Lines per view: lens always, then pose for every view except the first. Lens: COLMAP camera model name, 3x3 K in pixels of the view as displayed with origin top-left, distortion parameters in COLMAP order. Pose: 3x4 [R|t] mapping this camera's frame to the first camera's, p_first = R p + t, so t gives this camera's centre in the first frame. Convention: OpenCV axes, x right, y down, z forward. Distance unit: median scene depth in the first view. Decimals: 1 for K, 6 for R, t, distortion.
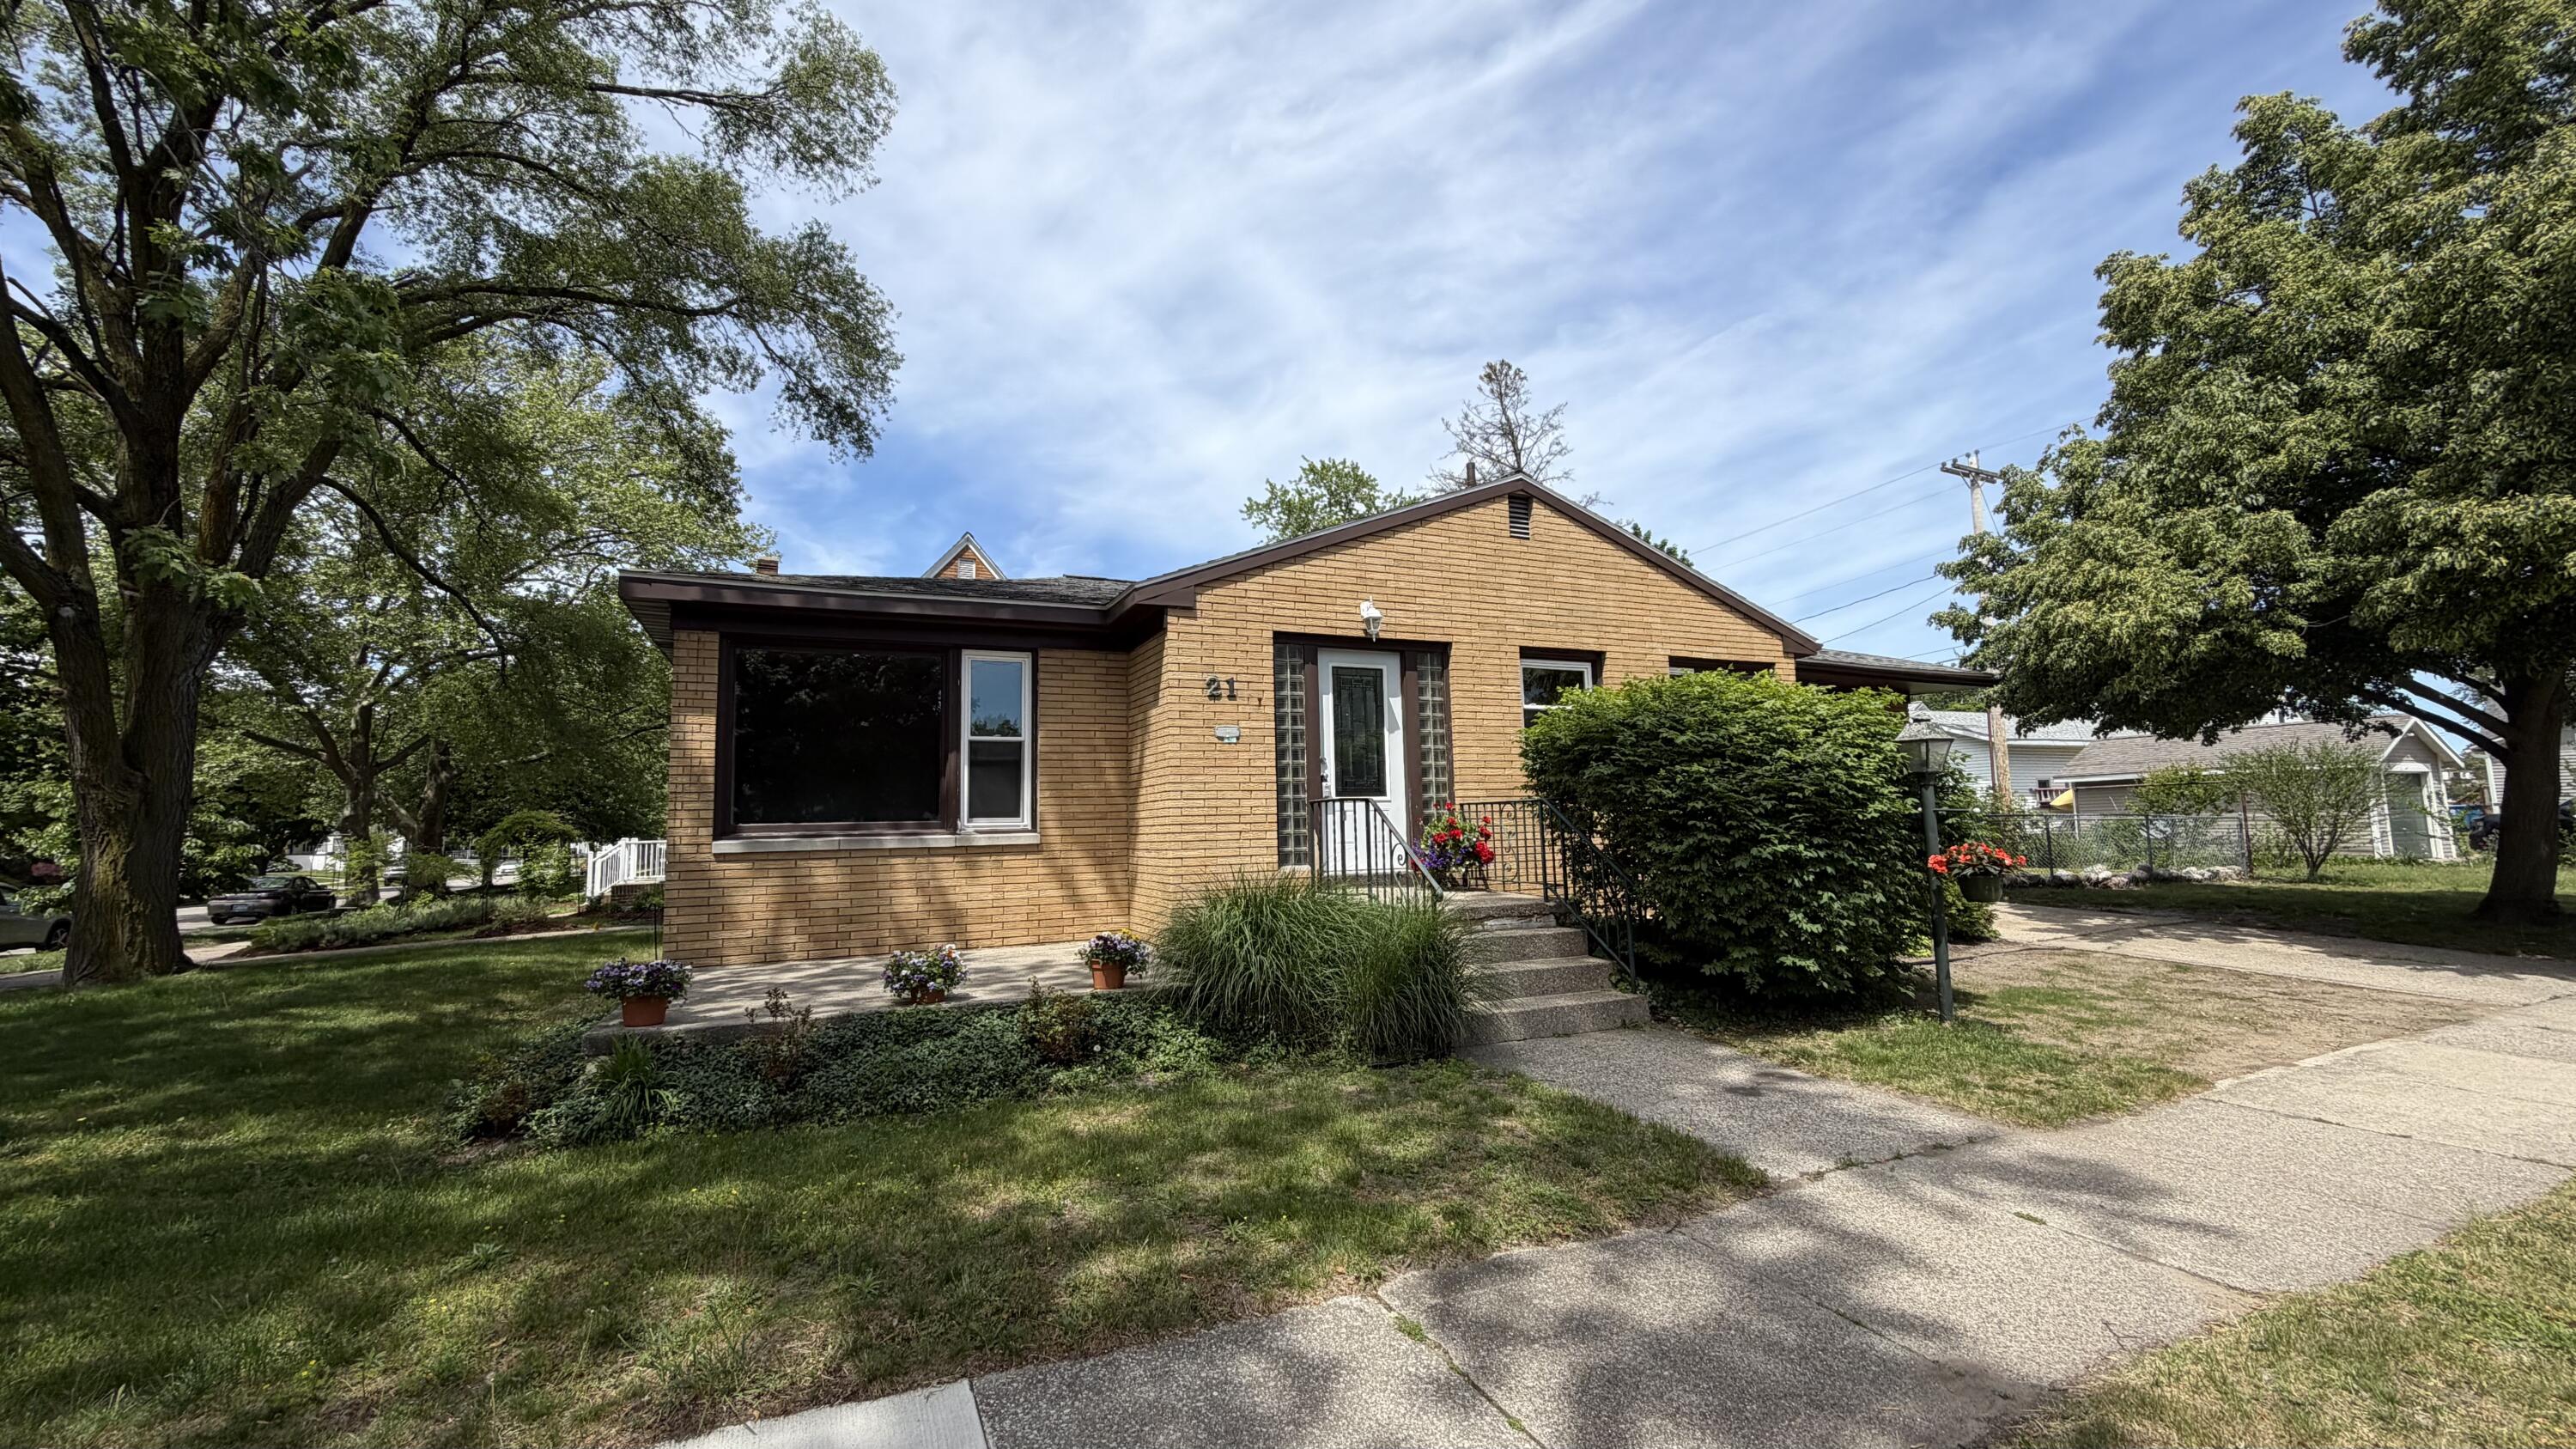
lens RADIAL K [[1021.7, 0, 1288.0], [0, 1021.7, 724.5], [0, 0, 1]] dist [-0.000485, -0.000009]
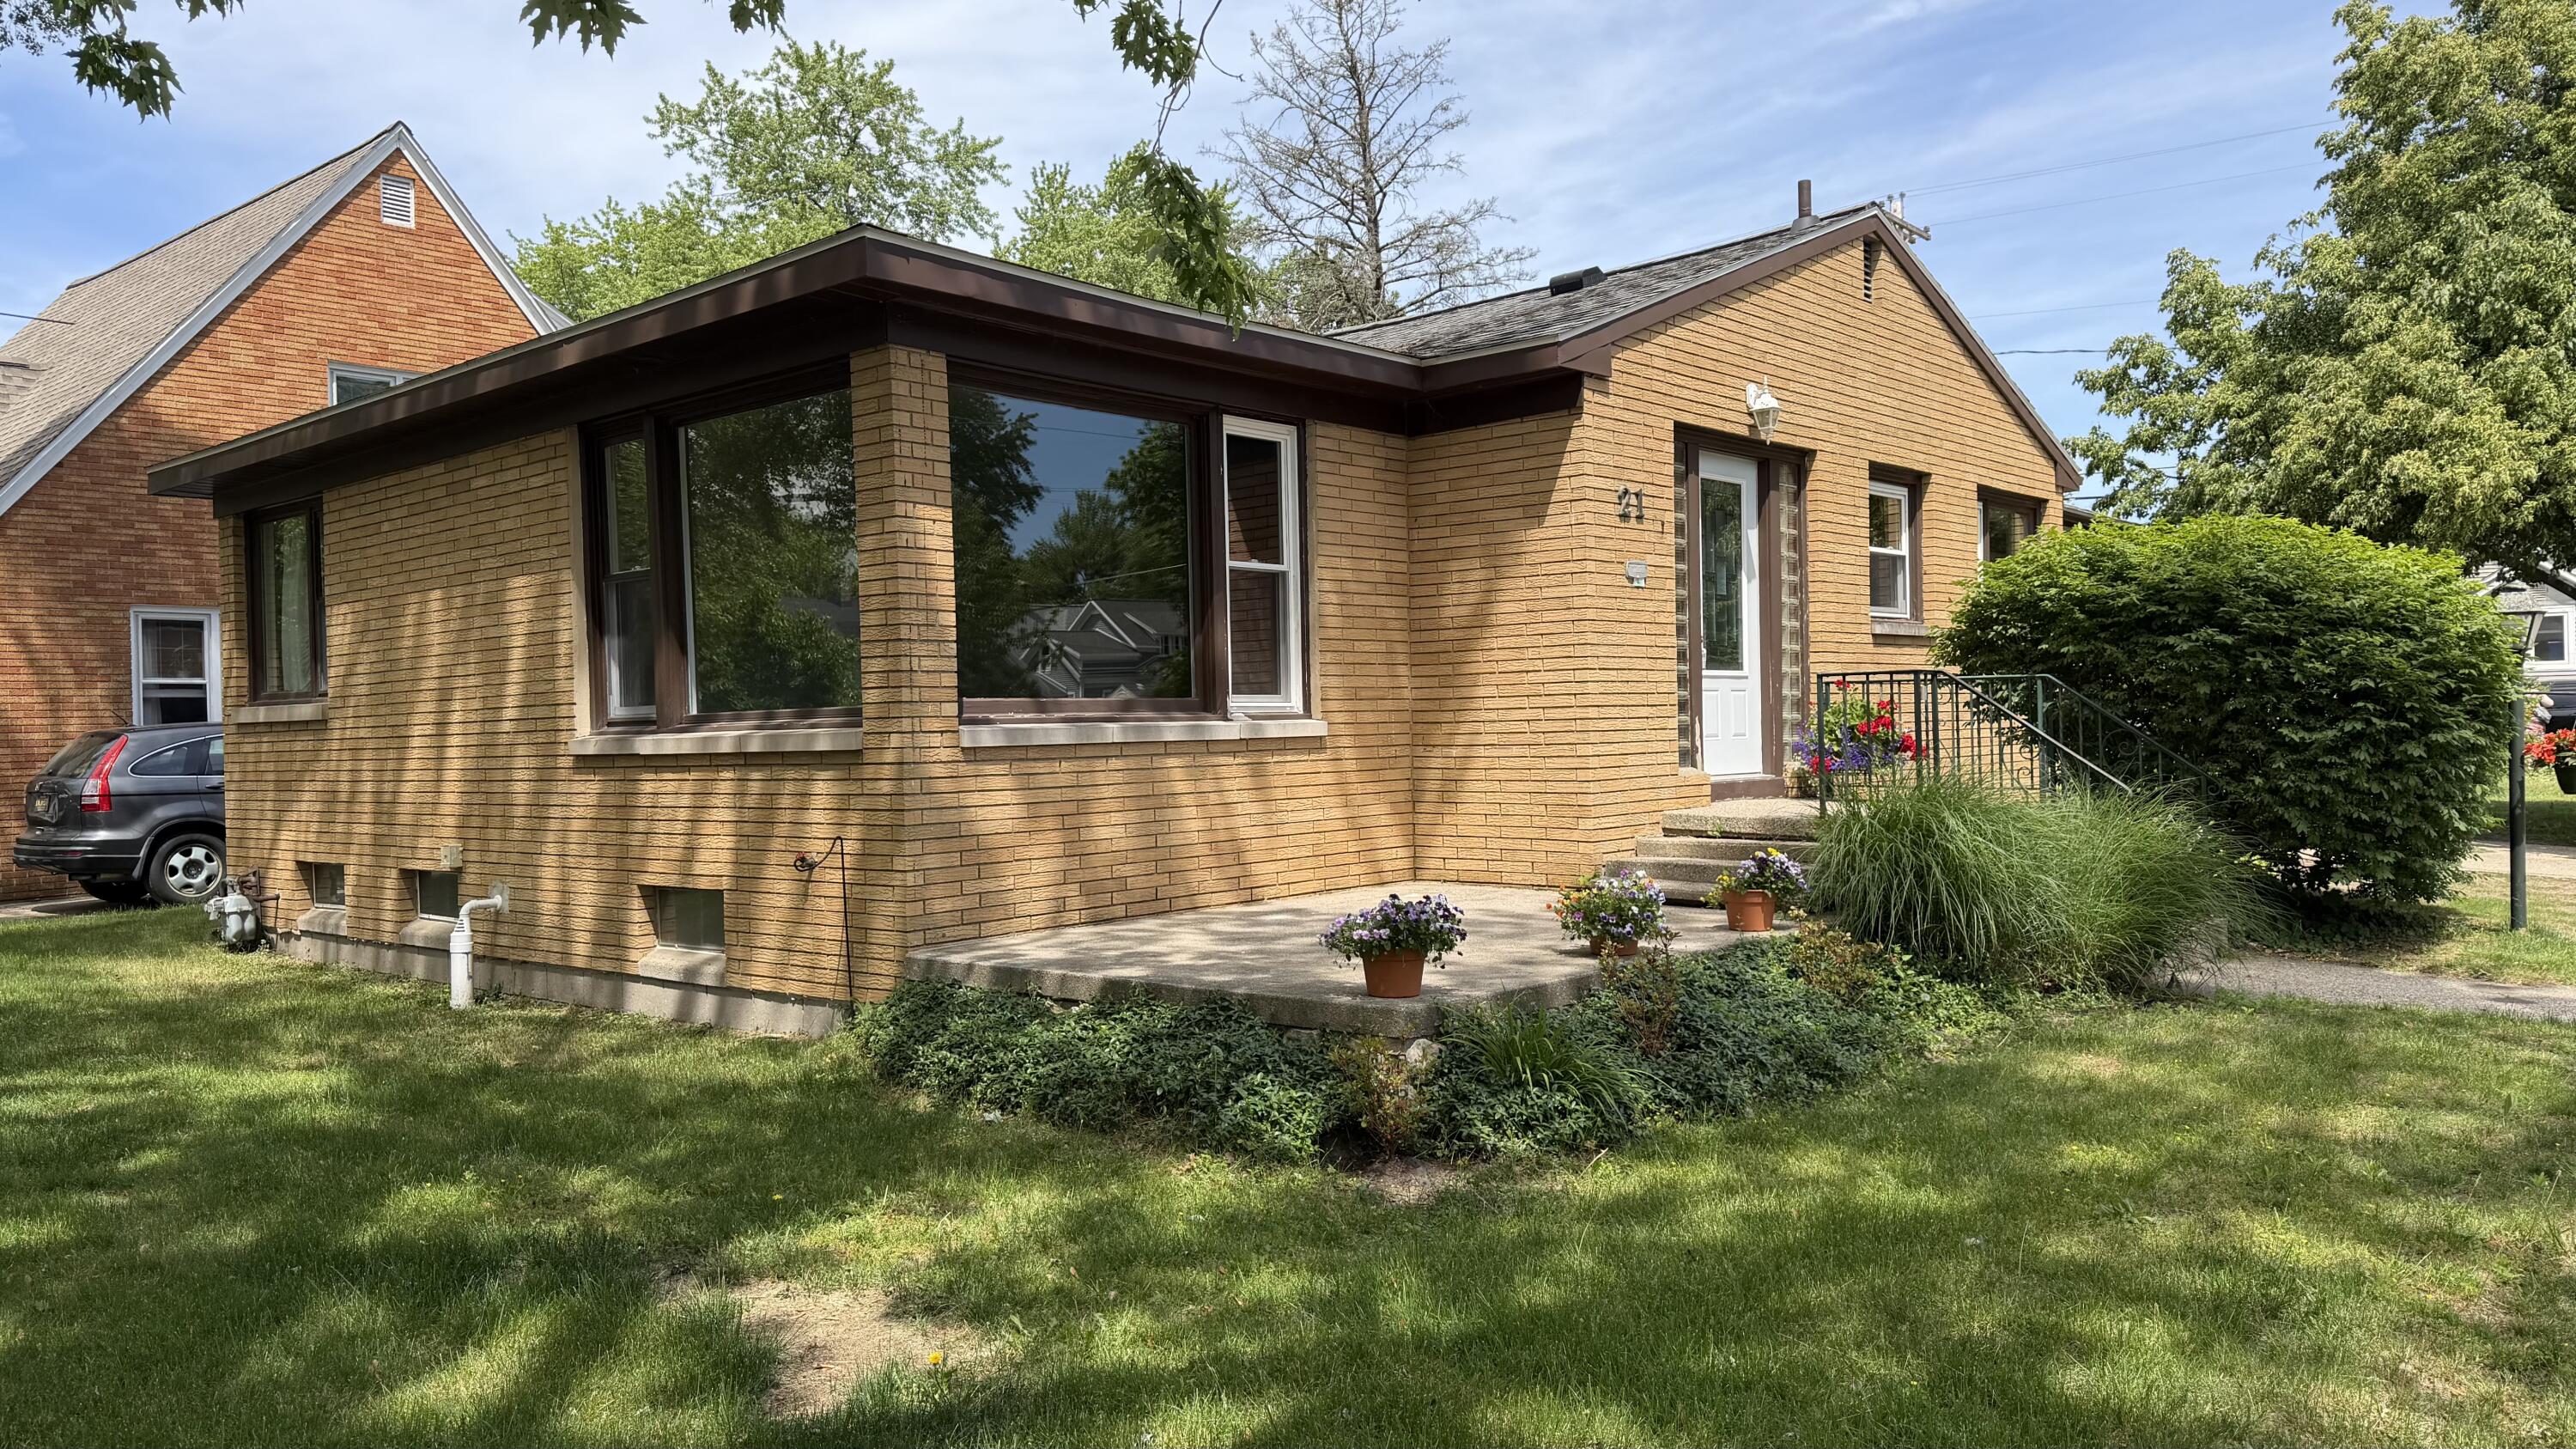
lens RADIAL K [[1802.4, 0, 1307.4], [0, 1802.4, 721.3], [0, 0, 1]] dist [0.084107, -0.101026]
pose [[0.910957, 0.005042, 0.412471, -0.624299], [-0.043078, 0.995621, 0.082968, 0.014282], [-0.410246, -0.093349, 0.907185, -0.001250]]
